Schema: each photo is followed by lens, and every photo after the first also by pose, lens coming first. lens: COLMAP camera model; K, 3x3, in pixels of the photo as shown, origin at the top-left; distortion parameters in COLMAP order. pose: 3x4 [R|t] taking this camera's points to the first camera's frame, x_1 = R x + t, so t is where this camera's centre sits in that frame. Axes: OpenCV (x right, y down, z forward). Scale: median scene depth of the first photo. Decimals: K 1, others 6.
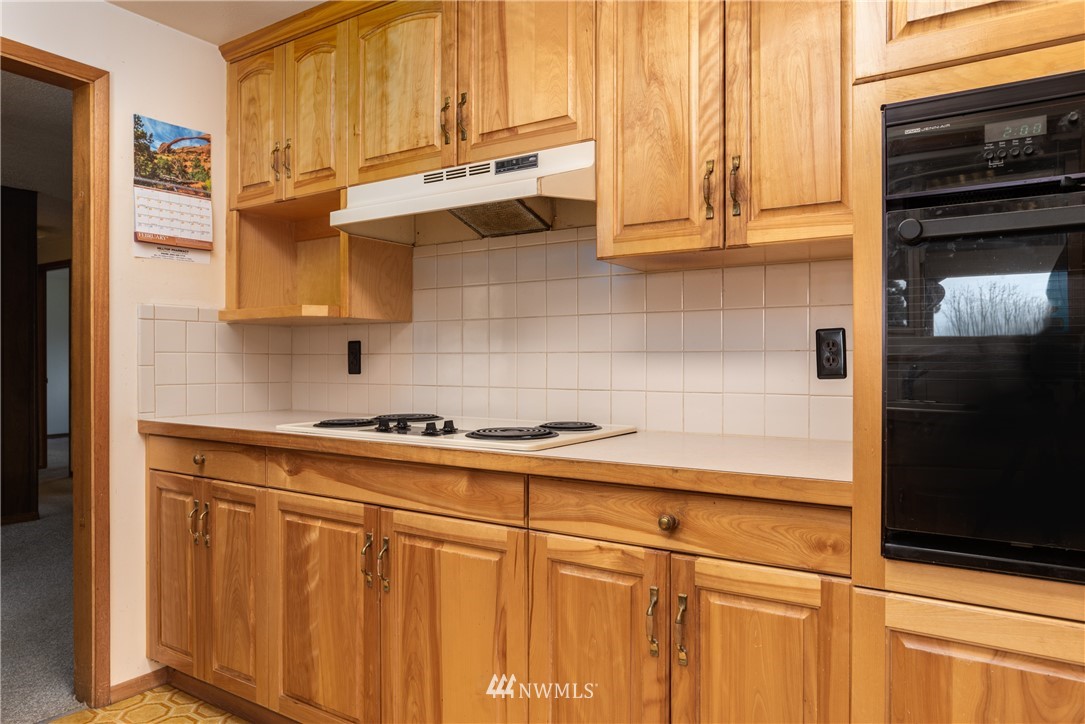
lens RADIAL K [[712.9, 0, 542.5], [0, 712.9, 362.0], [0, 0, 1]] dist [-0.000613, 0.000030]
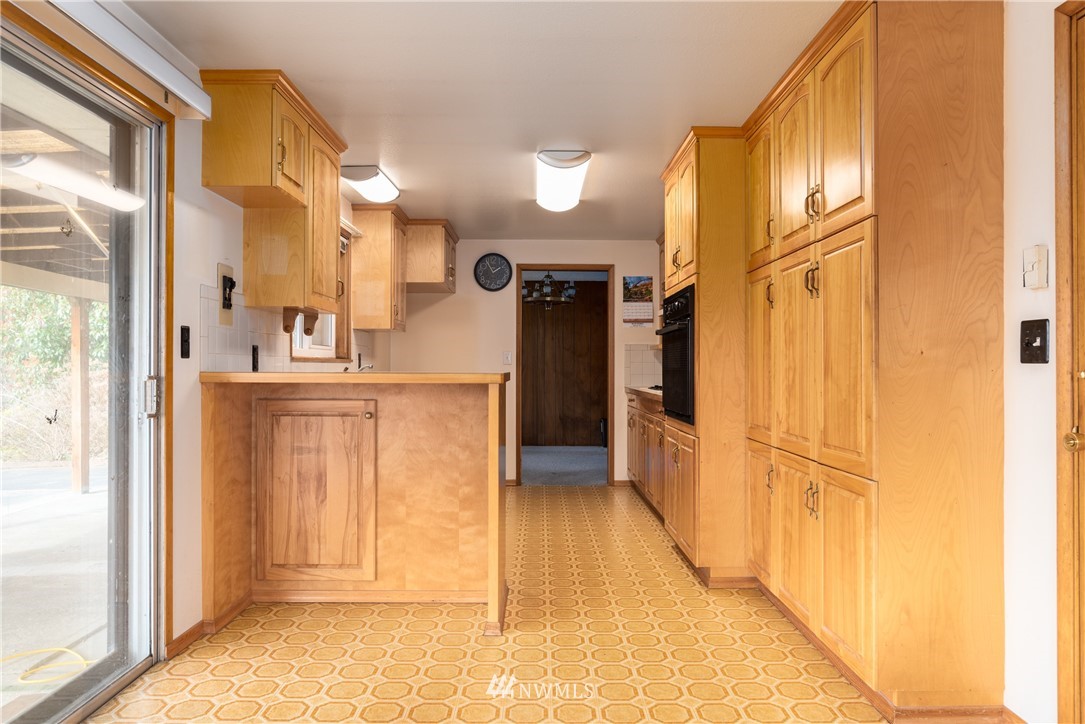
lens RADIAL K [[712.9, 0, 542.5], [0, 712.9, 362.0], [0, 0, 1]] dist [-0.000613, 0.000030]
pose [[0.550025, -0.001389, -0.835147, 1.530115], [-0.010648, 0.999906, -0.008675, 0.013001], [0.835080, 0.013664, 0.549959, -0.766082]]
